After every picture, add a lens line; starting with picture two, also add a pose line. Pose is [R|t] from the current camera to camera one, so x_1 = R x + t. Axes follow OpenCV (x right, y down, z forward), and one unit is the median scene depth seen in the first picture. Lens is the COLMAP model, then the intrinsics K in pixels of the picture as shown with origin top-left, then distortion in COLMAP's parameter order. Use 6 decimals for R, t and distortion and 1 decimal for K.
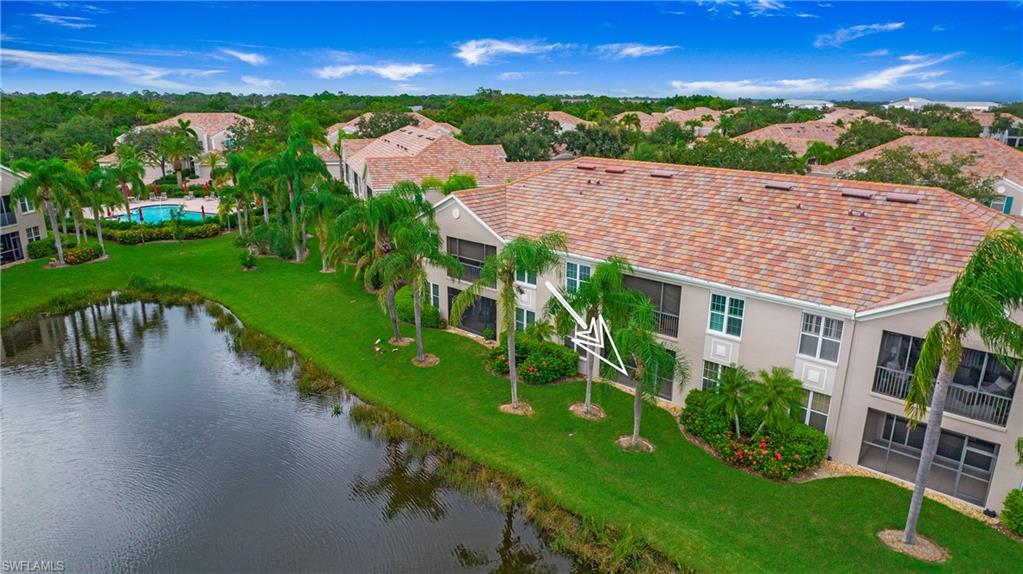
lens RADIAL K [[653.0, 0, 512.8], [0, 653.0, 294.2], [0, 0, 1]] dist [-0.086117, 0.077883]
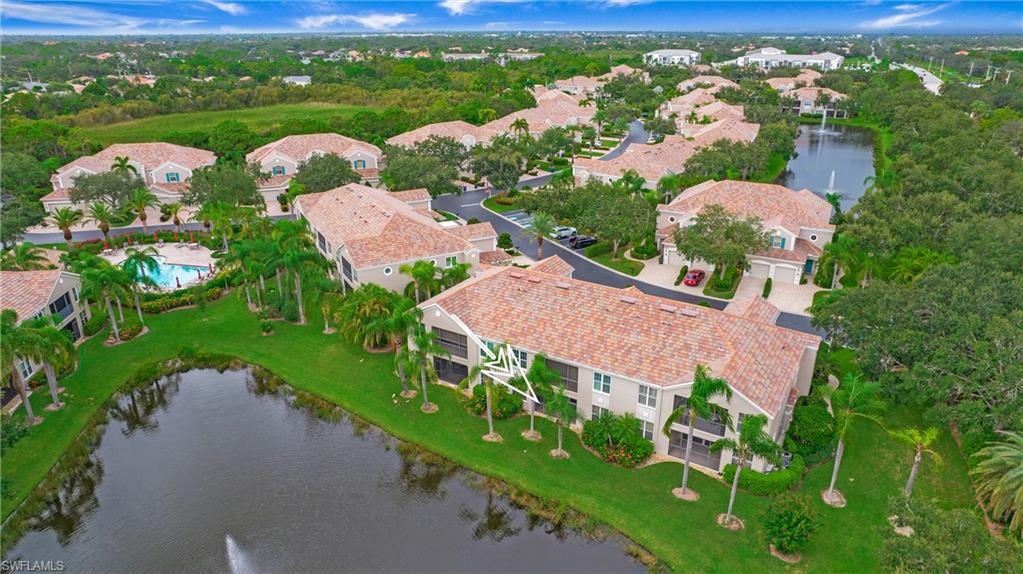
lens RADIAL K [[653.0, 0, 512.8], [0, 653.0, 294.2], [0, 0, 1]] dist [-0.086117, 0.077883]
pose [[0.983560, -0.077044, 0.163323, -0.218959], [0.061268, 0.993147, 0.099528, -0.426810], [-0.169871, -0.087886, 0.981540, -0.802503]]
